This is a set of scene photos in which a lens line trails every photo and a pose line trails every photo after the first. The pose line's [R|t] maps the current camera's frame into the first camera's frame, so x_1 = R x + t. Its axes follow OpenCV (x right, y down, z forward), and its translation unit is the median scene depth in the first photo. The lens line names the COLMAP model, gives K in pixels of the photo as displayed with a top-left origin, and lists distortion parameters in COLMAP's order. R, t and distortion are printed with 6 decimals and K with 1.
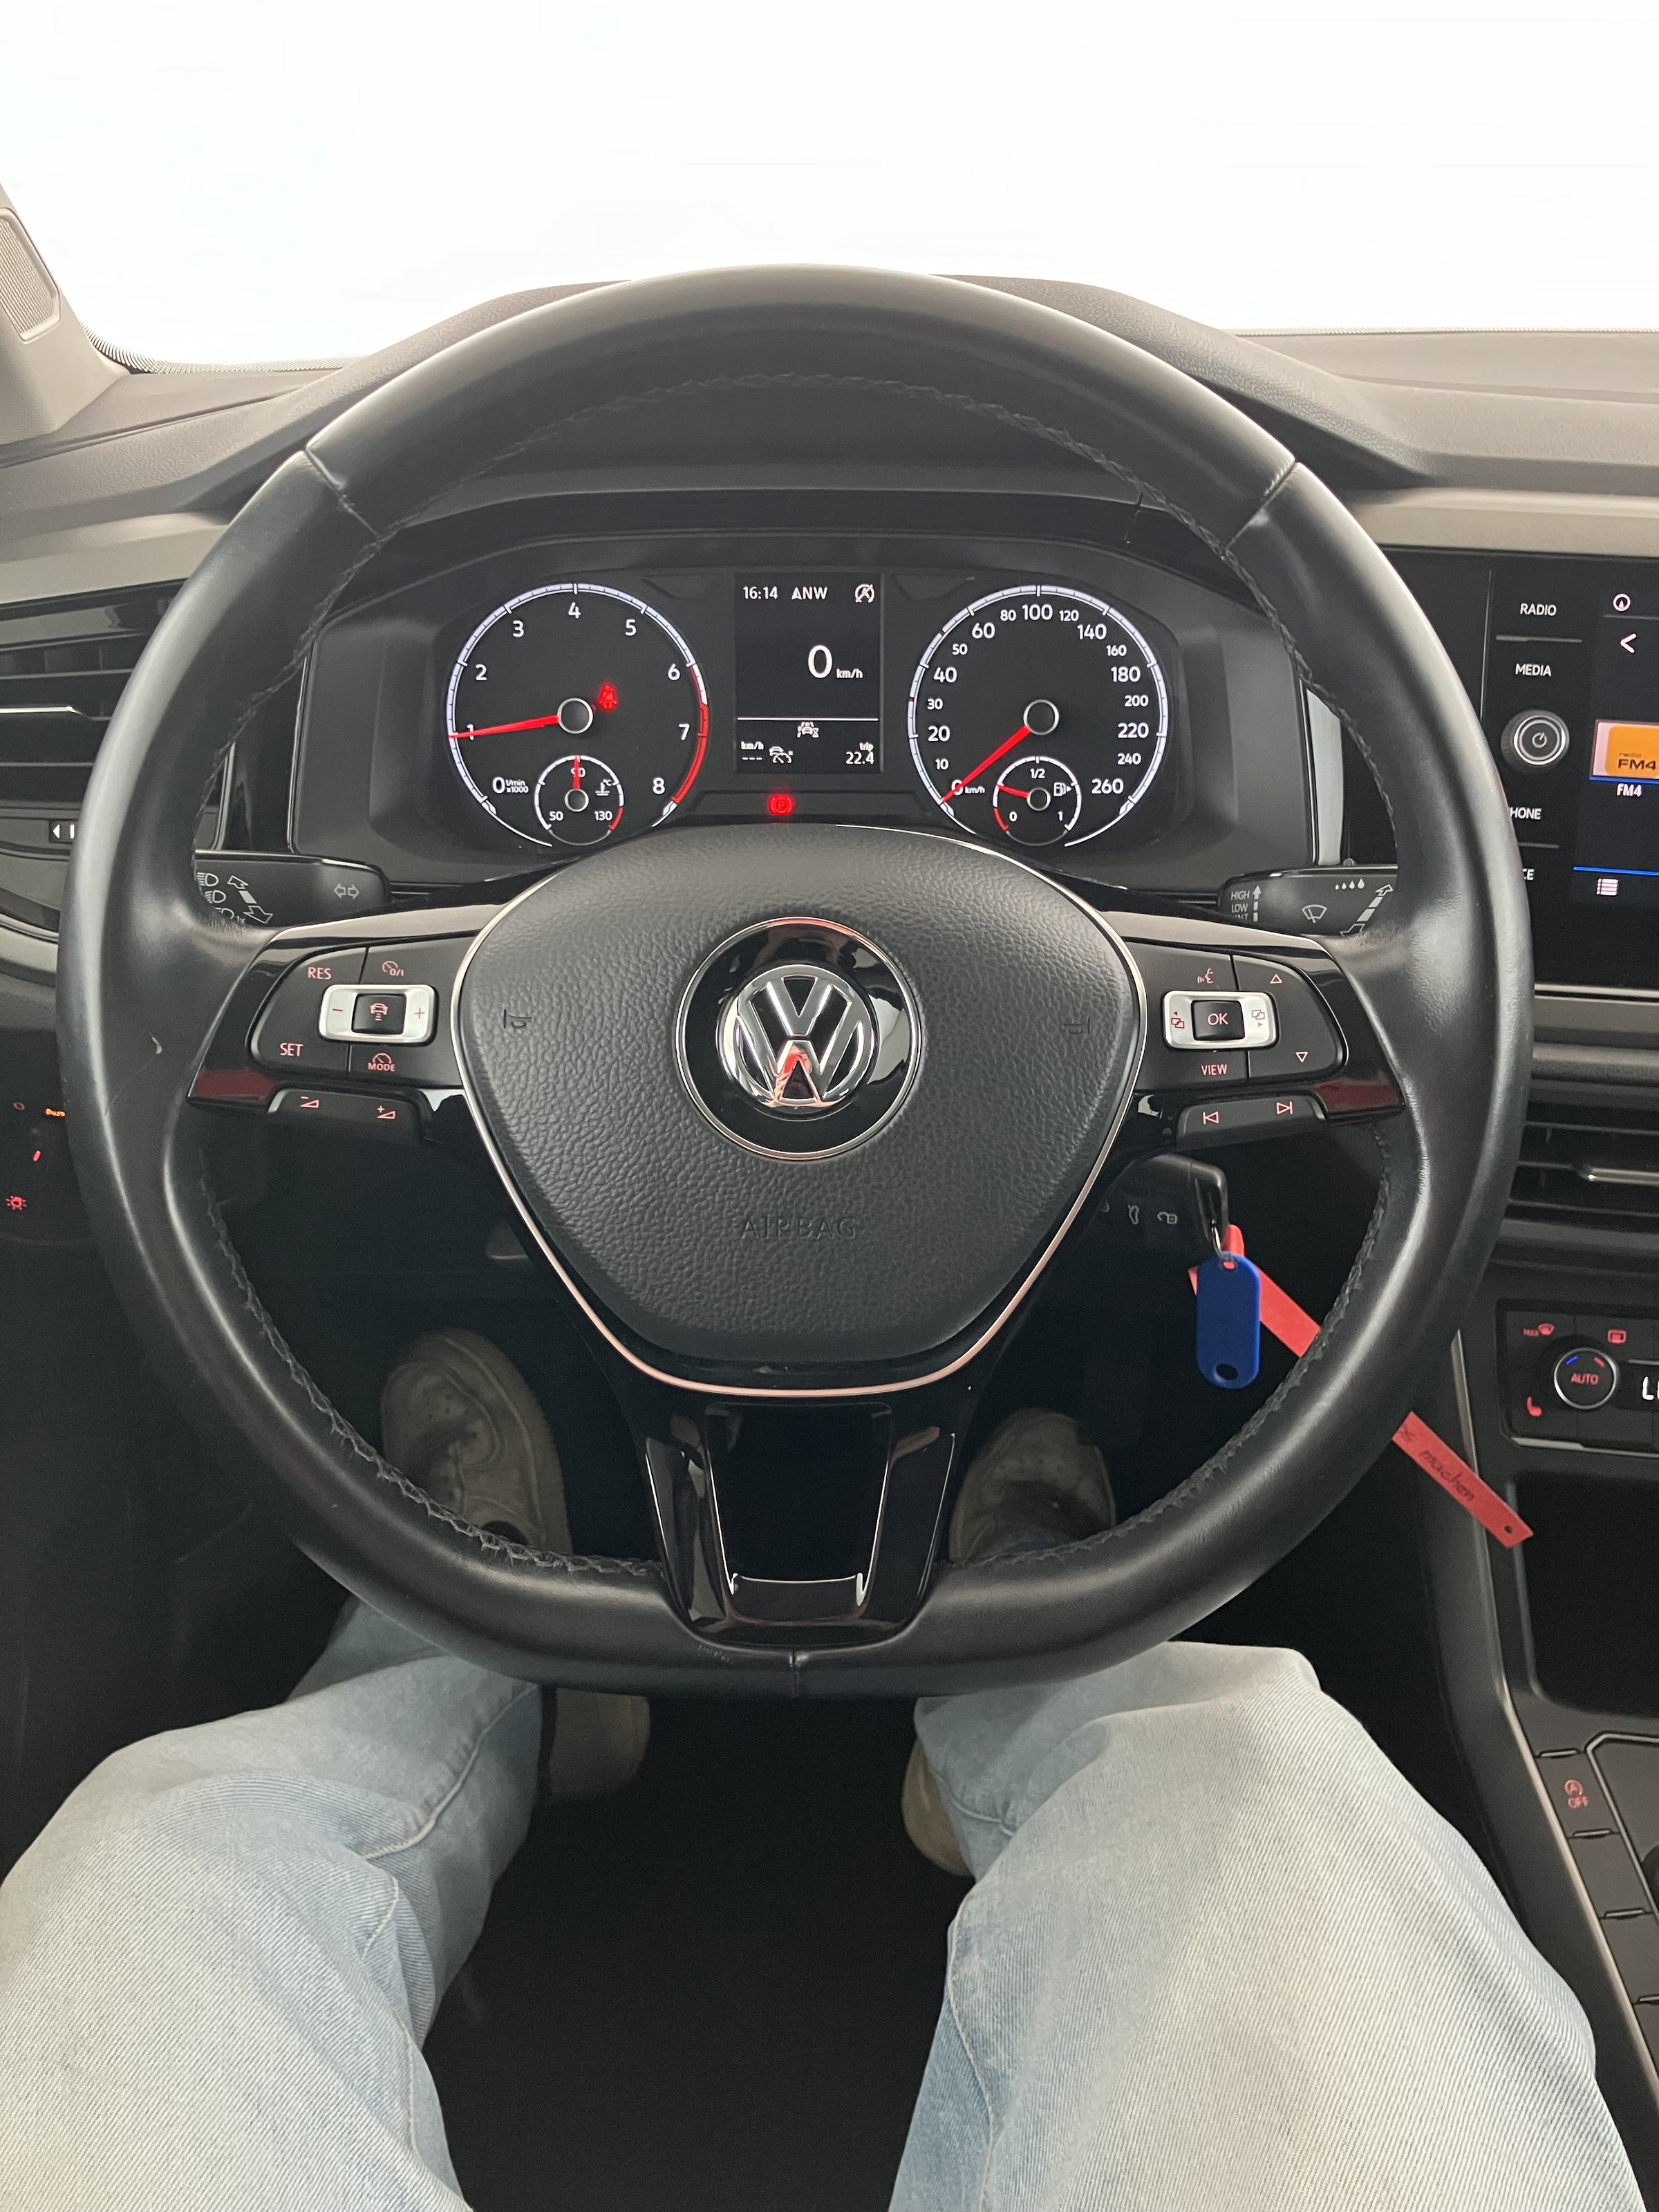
lens RADIAL K [[1821.4, 0, 838.6], [0, 1821.4, 1092.1], [0, 0, 1]] dist [0.111801, -0.255978]
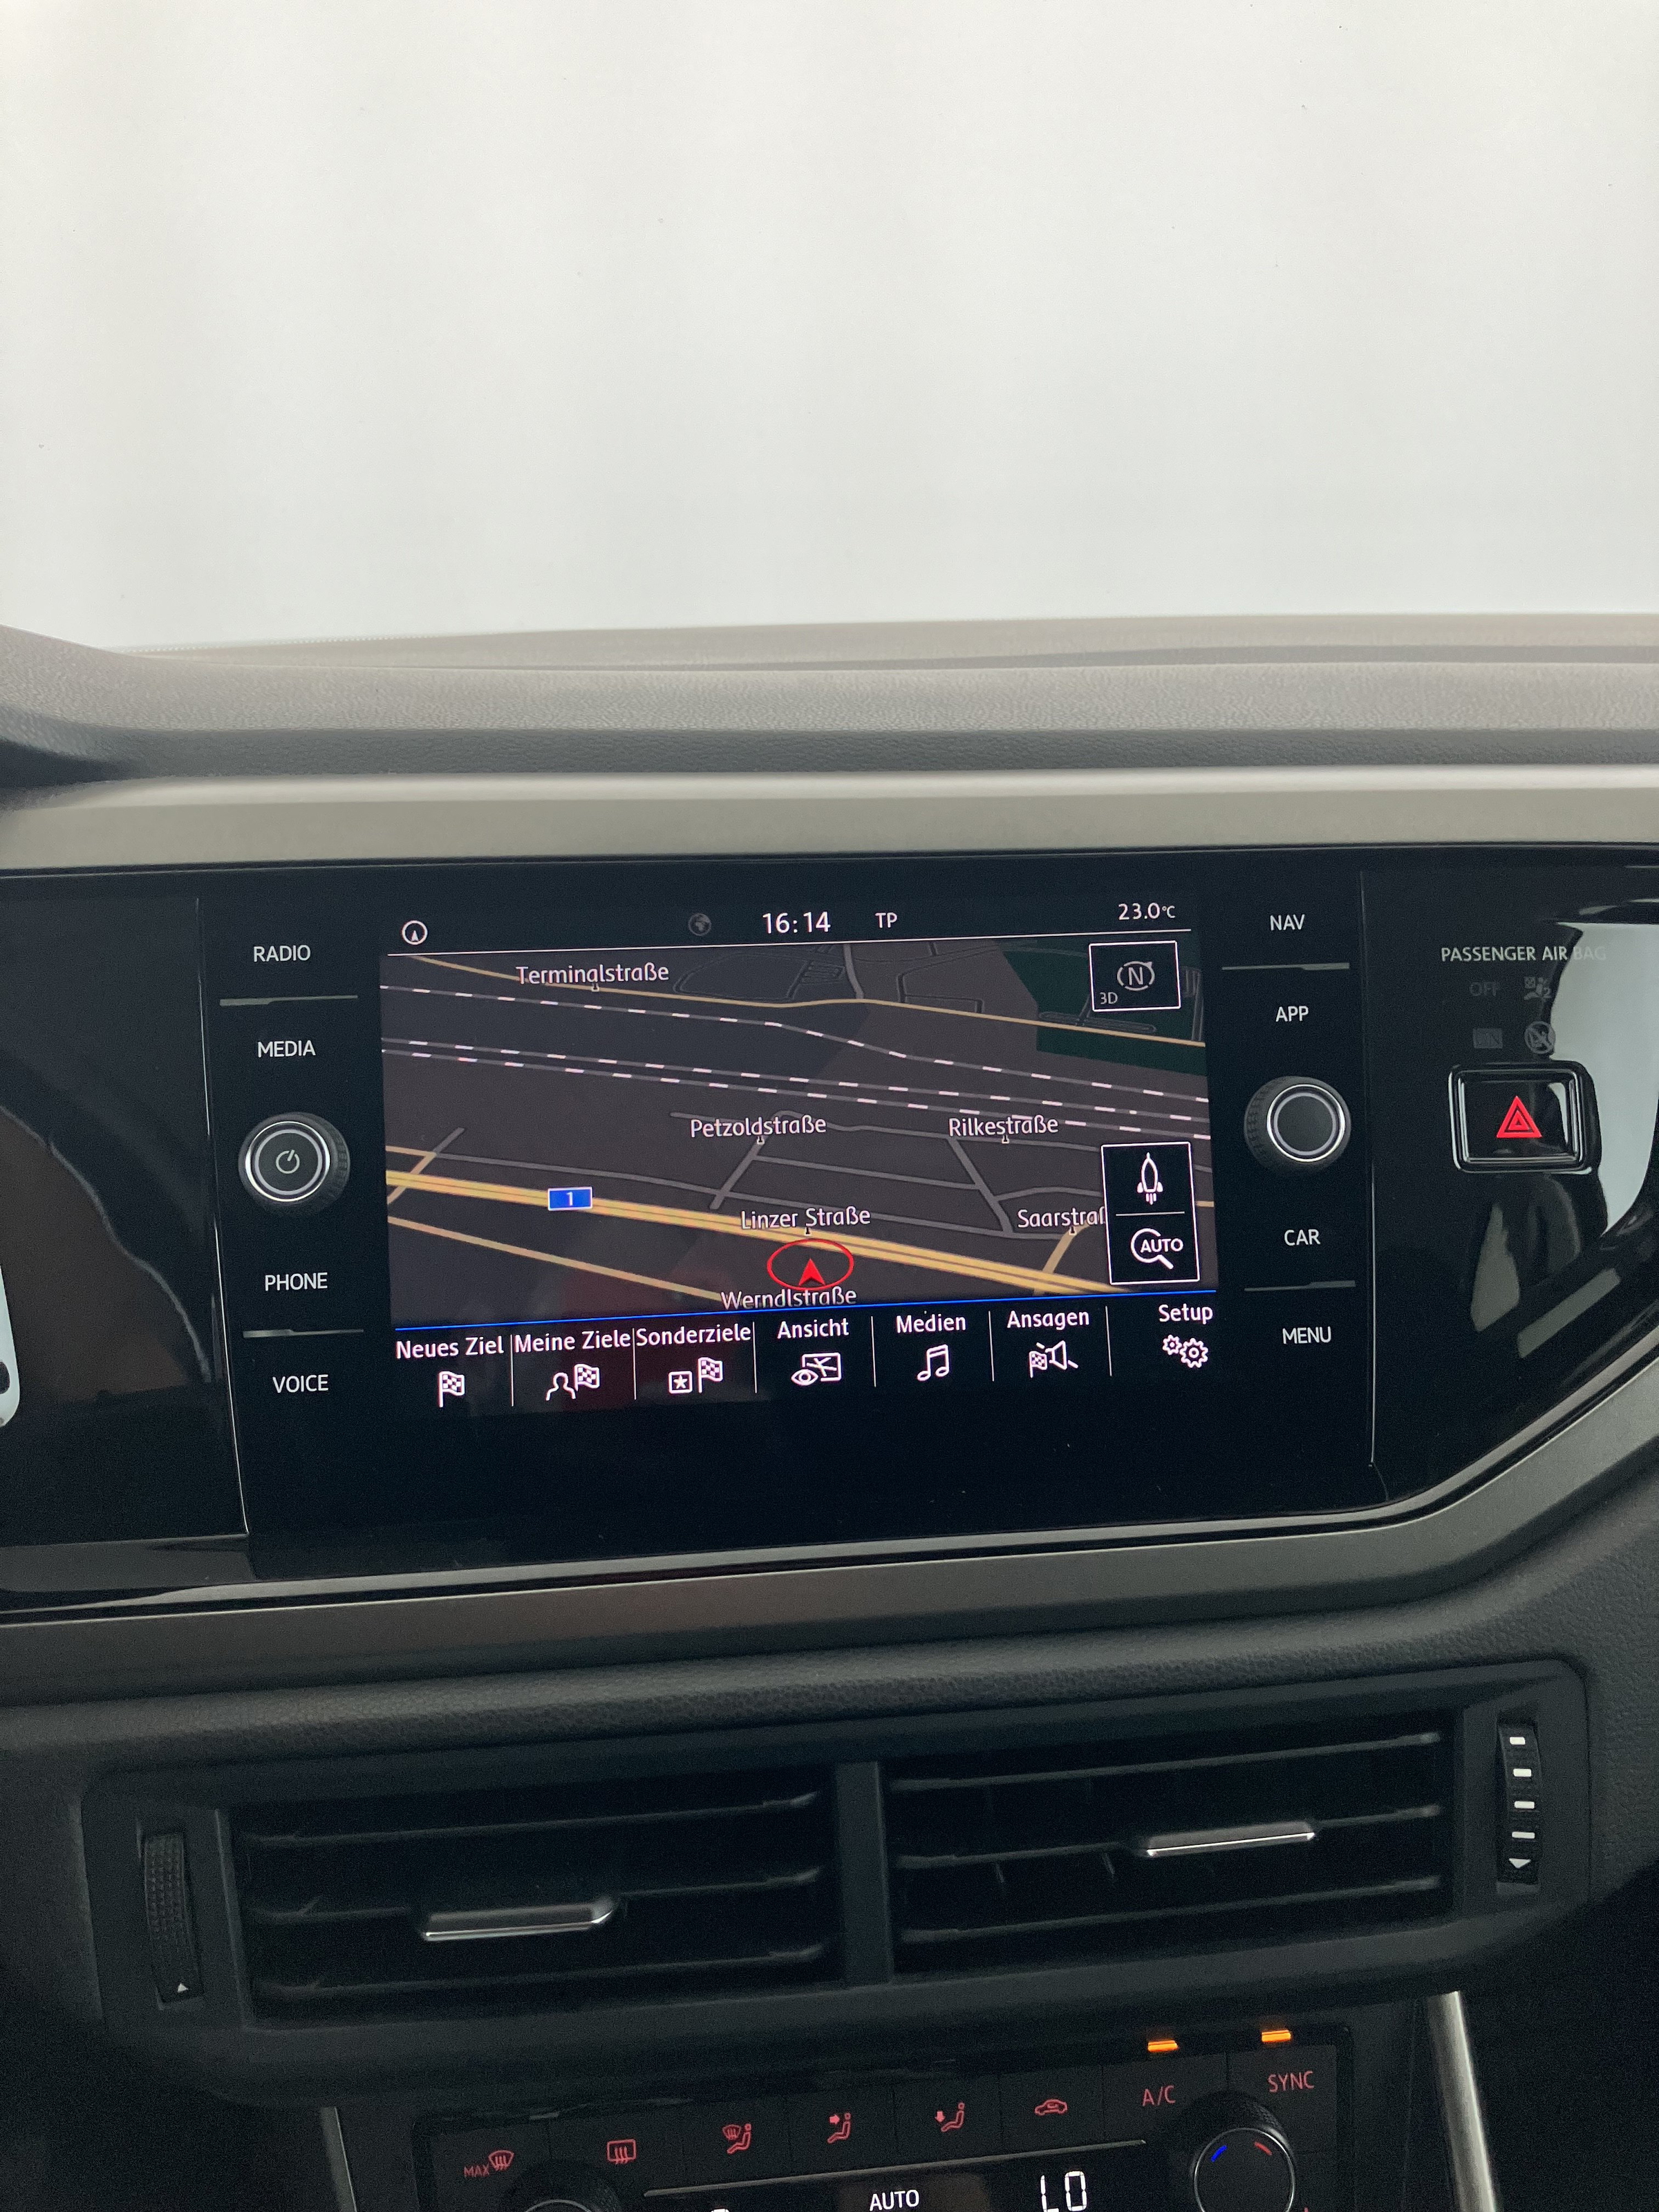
lens RADIAL K [[1822.5, 0, 814.2], [0, 1822.5, 1091.2], [0, 0, 1]] dist [-0.006223, 0.046916]
pose [[0.976395, -0.095512, 0.193727, 0.387655], [0.132784, 0.972841, -0.189603, -0.070505], [-0.170356, 0.210851, 0.962559, 0.355237]]
